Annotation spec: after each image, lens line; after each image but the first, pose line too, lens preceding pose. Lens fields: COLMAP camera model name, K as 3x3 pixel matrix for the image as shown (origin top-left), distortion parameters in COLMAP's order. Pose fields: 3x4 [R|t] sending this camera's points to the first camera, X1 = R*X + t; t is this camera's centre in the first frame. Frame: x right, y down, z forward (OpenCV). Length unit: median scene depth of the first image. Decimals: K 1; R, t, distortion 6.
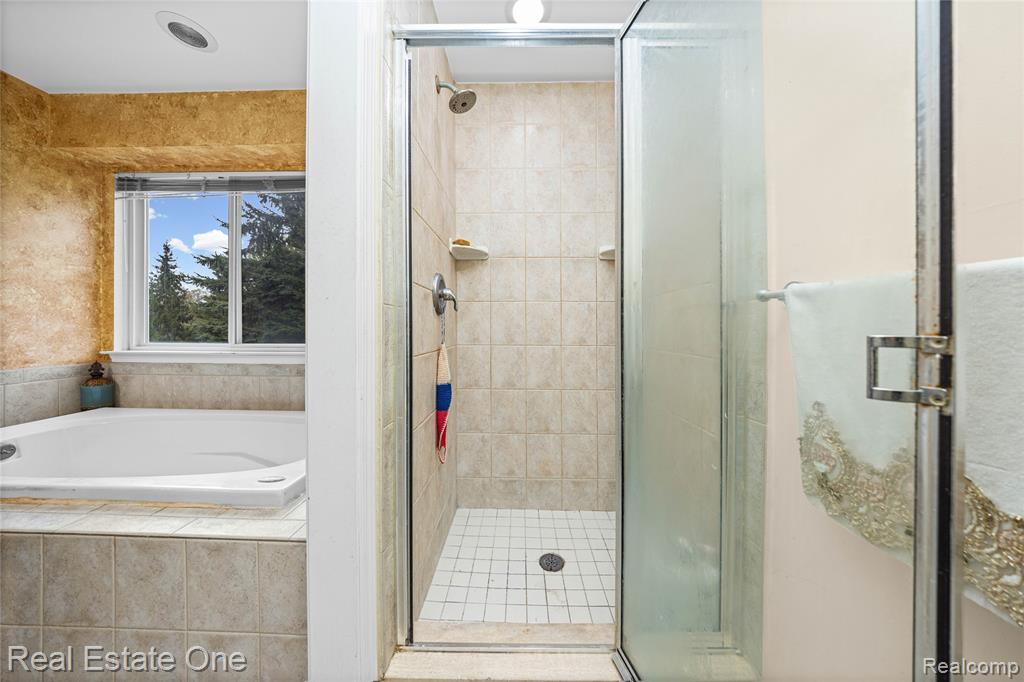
lens RADIAL K [[327.2, 0, 513.6], [0, 327.2, 337.1], [0, 0, 1]] dist [0.000302, 0.000105]
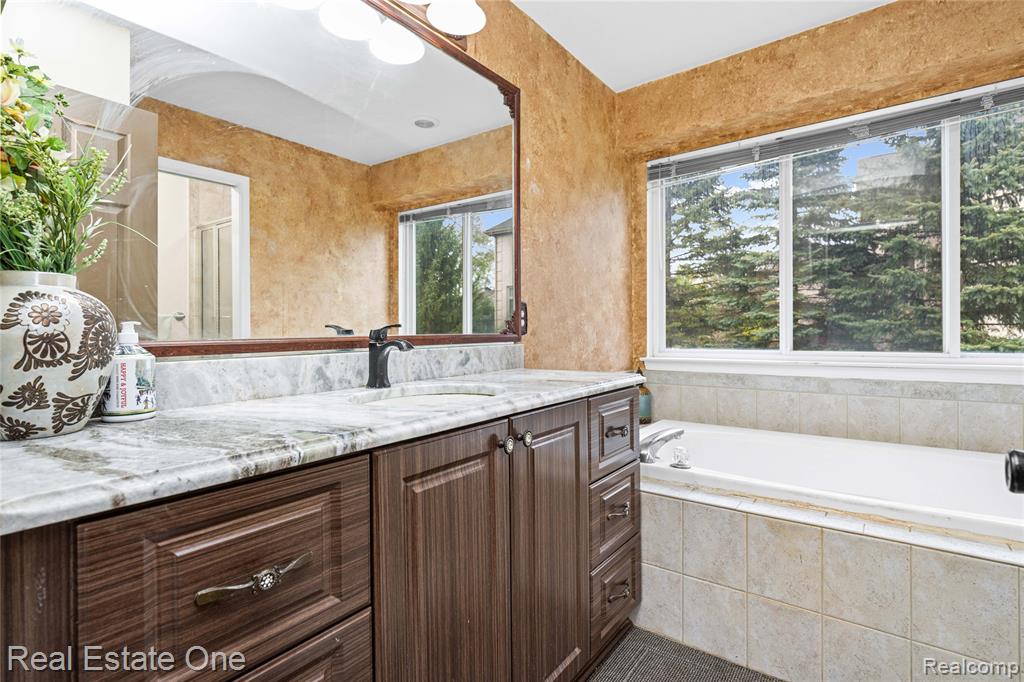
lens RADIAL K [[485.0, 0, 512.6], [0, 485.0, 340.3], [0, 0, 1]] dist [-0.017909, 0.000888]
pose [[0.809949, -0.006302, -0.586466, -0.753298], [0.013683, 0.999873, 0.008153, -0.022907], [0.586340, -0.014628, 0.809933, -0.316365]]
